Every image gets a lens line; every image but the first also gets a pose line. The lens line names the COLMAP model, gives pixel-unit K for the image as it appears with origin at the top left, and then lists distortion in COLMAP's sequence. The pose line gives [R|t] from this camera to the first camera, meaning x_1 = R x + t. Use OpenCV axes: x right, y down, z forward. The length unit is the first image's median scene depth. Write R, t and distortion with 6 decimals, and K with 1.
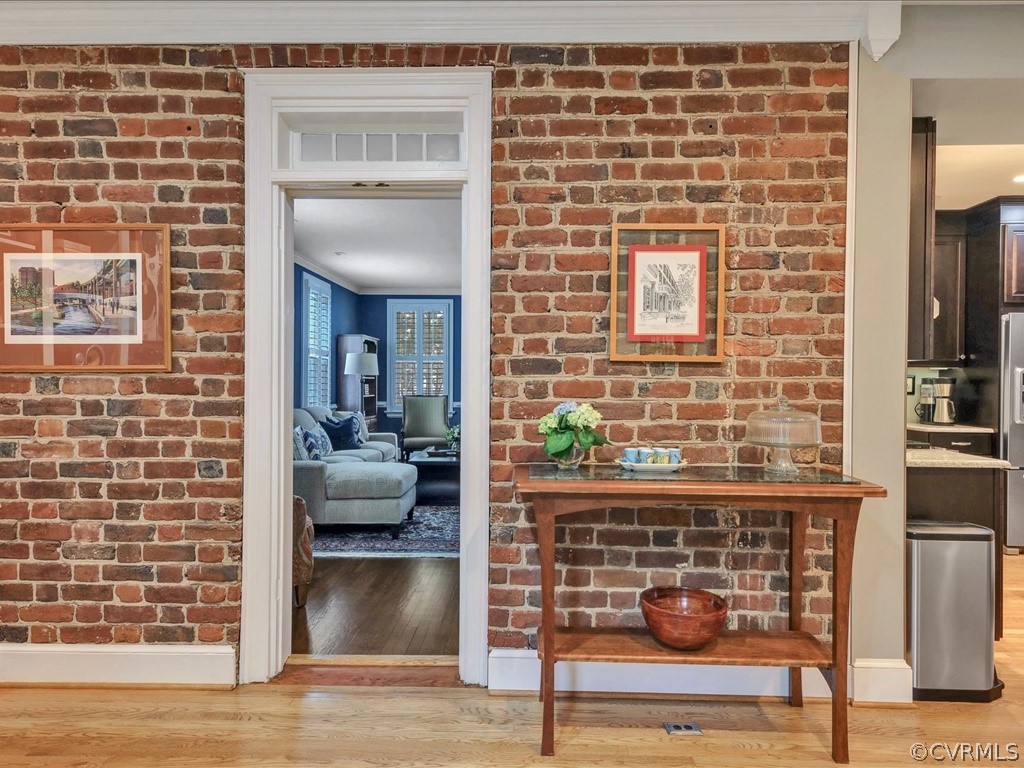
lens RADIAL K [[639.5, 0, 512.0], [0, 639.5, 384.0], [0, 0, 1]] dist [0.026944, -0.005069]
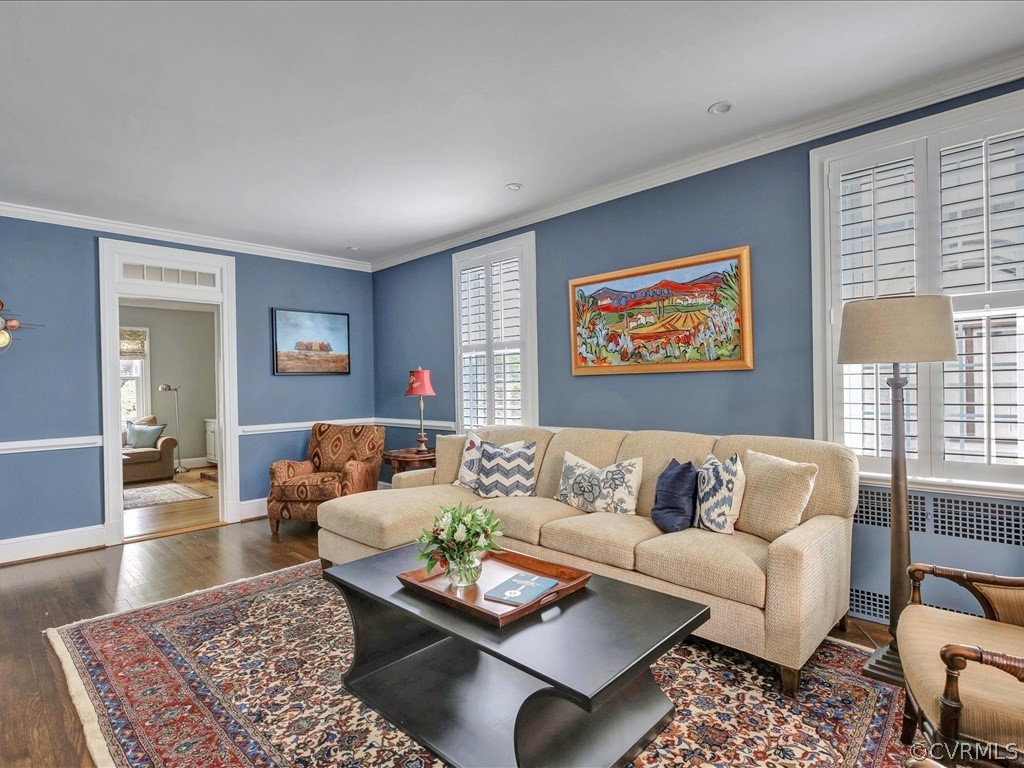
lens RADIAL K [[535.8, 0, 512.0], [0, 535.8, 384.0], [0, 0, 1]] dist [-0.001278, -0.000495]
pose [[-0.682255, 0.006230, -0.731088, 0.338592], [0.010623, 0.999943, -0.001392, -0.018196], [0.731038, -0.008716, -0.682282, 3.310641]]
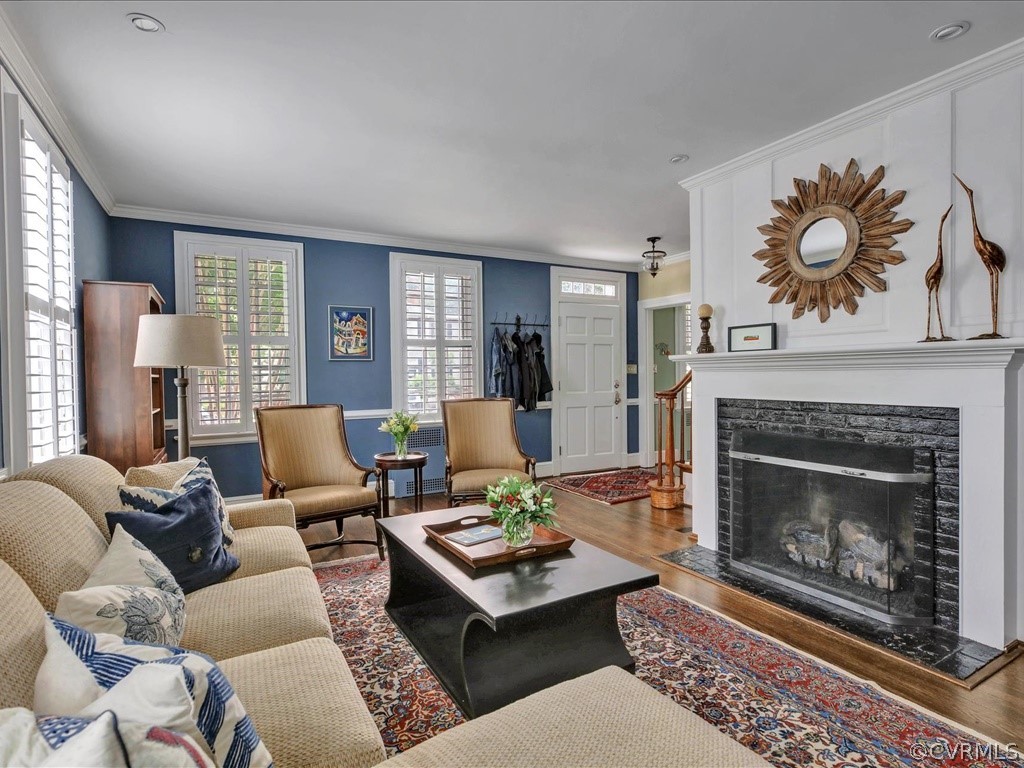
lens RADIAL K [[535.8, 0, 512.0], [0, 535.8, 384.0], [0, 0, 1]] dist [-0.001278, -0.000495]
pose [[0.862973, -0.027838, 0.504482, -0.714380], [0.021515, 0.999600, 0.018356, -0.017120], [-0.504792, -0.004987, 0.863227, 1.846780]]
